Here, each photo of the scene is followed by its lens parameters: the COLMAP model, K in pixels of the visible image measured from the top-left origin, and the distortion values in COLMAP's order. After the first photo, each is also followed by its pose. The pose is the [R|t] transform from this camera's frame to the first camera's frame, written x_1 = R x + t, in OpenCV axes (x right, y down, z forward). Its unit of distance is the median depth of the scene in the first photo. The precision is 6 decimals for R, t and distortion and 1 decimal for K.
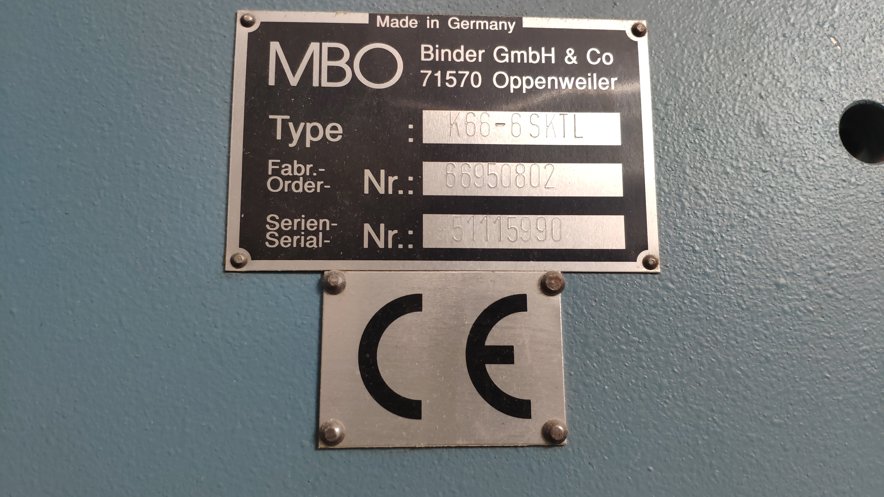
lens RADIAL K [[652.1, 0, 446.2], [0, 652.1, 224.6], [0, 0, 1]] dist [0.052585, -0.142005]
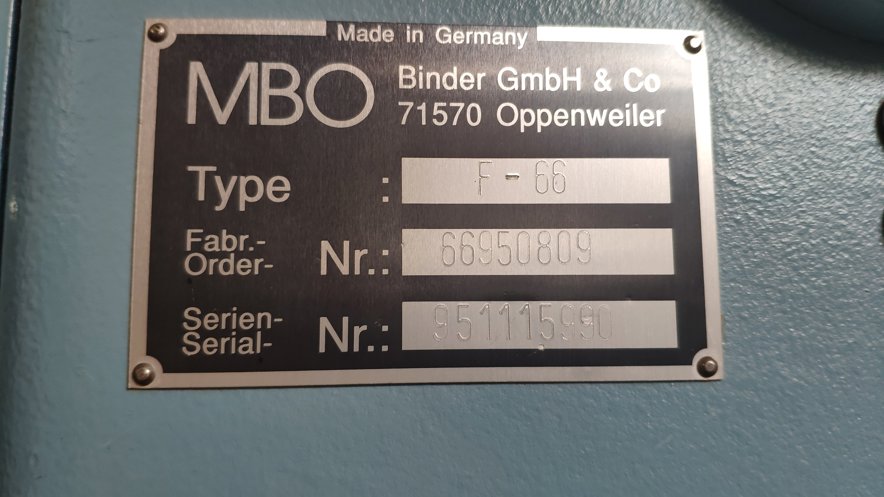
lens RADIAL K [[652.1, 0, 446.2], [0, 652.1, 224.6], [0, 0, 1]] dist [0.052585, -0.142005]
pose [[0.999269, -0.012397, 0.036175, -0.013333], [0.018338, 0.985471, -0.168850, 0.022972], [-0.033556, 0.169390, 0.984978, 0.292609]]
